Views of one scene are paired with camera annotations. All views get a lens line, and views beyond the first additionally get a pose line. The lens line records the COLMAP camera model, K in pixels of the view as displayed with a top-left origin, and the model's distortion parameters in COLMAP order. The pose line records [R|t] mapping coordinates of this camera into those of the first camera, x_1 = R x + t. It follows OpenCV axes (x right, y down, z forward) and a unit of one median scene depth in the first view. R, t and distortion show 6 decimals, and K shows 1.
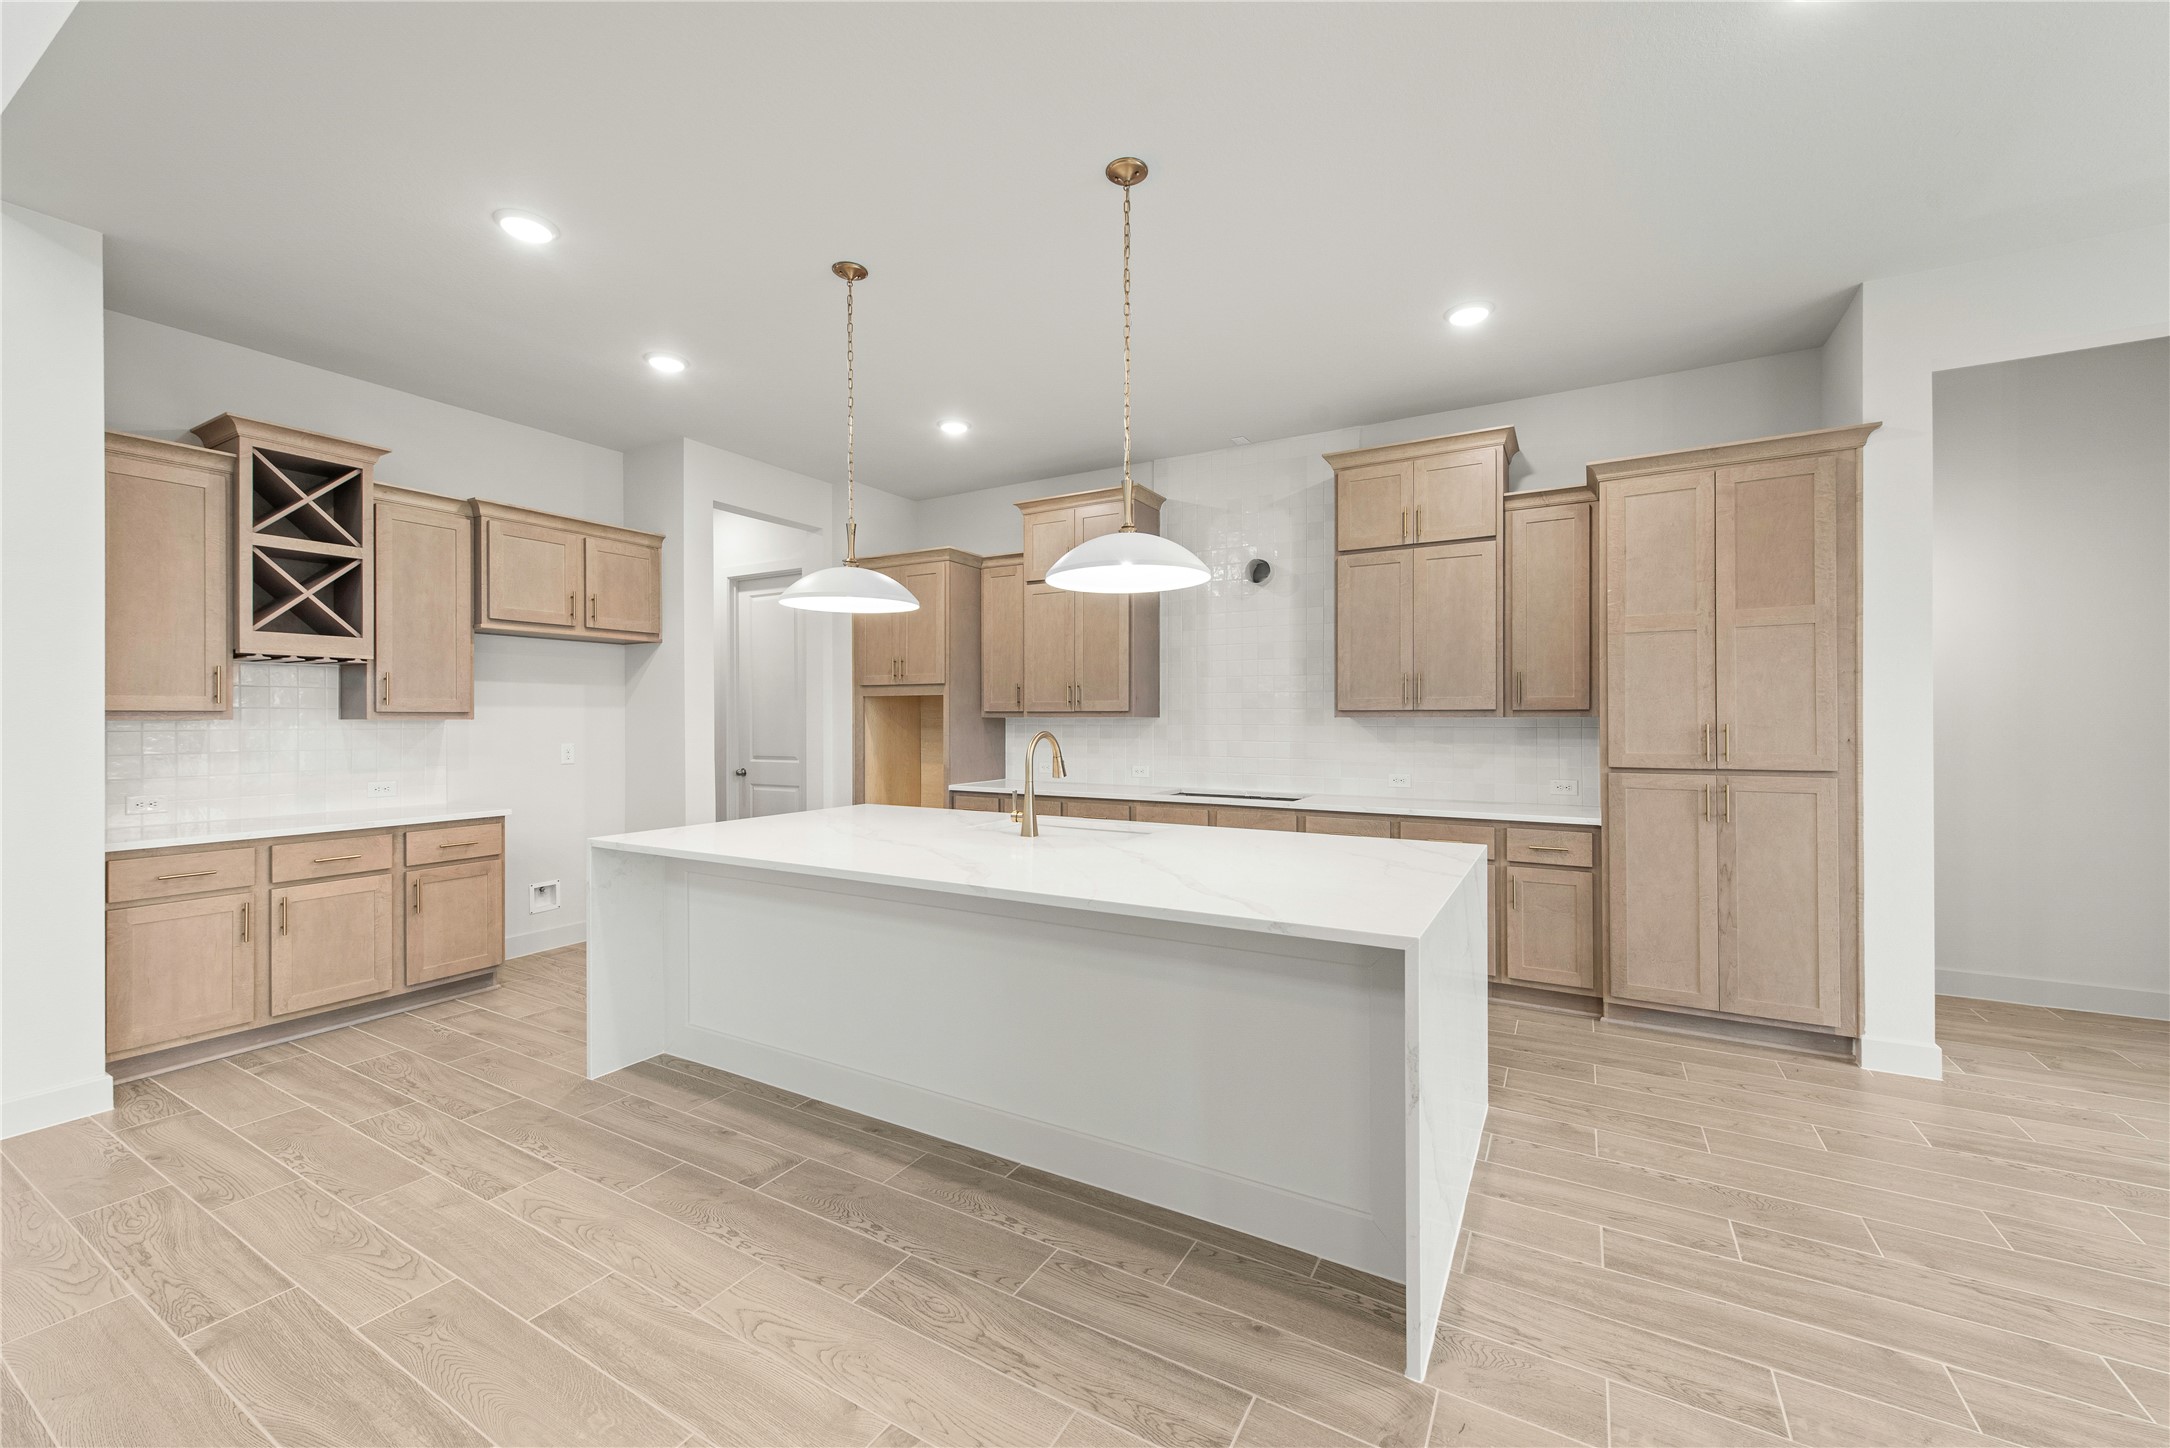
lens RADIAL K [[849.5, 0, 1074.3], [0, 849.5, 717.9], [0, 0, 1]] dist [0.009502, -0.002174]
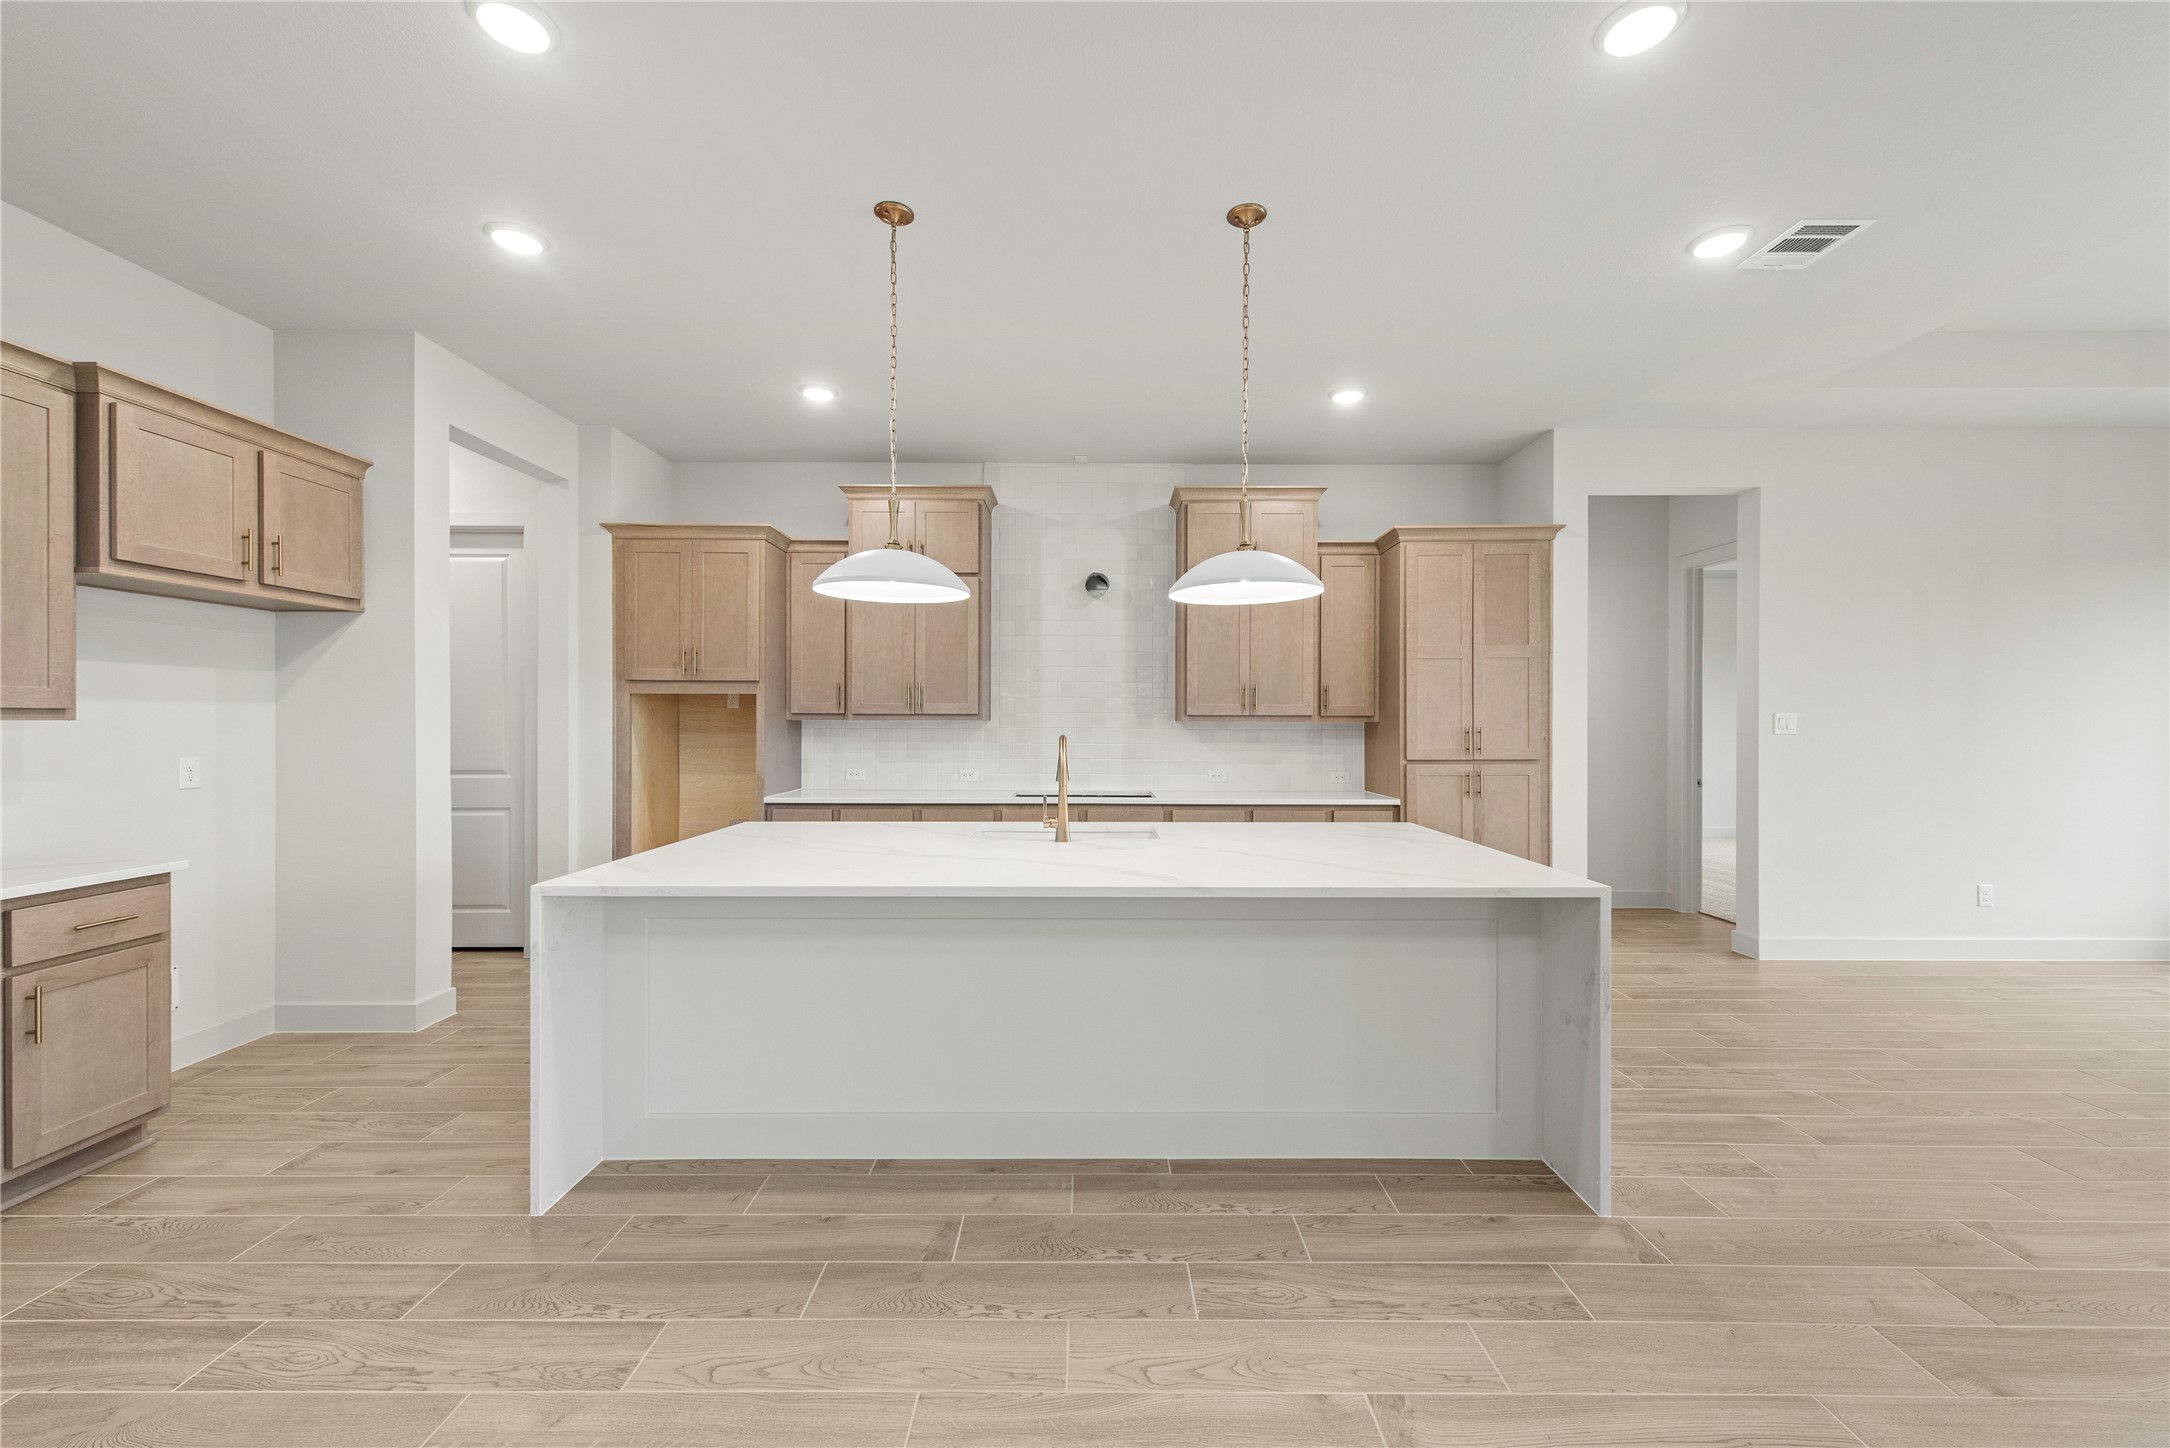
lens RADIAL K [[849.5, 0, 1078.7], [0, 849.5, 723.5], [0, 0, 1]] dist [0.009502, -0.002174]
pose [[0.865243, 0.001626, 0.501351, -0.490500], [-0.004093, 0.999984, 0.003821, -0.001526], [-0.501337, -0.005358, 0.865236, 0.126573]]
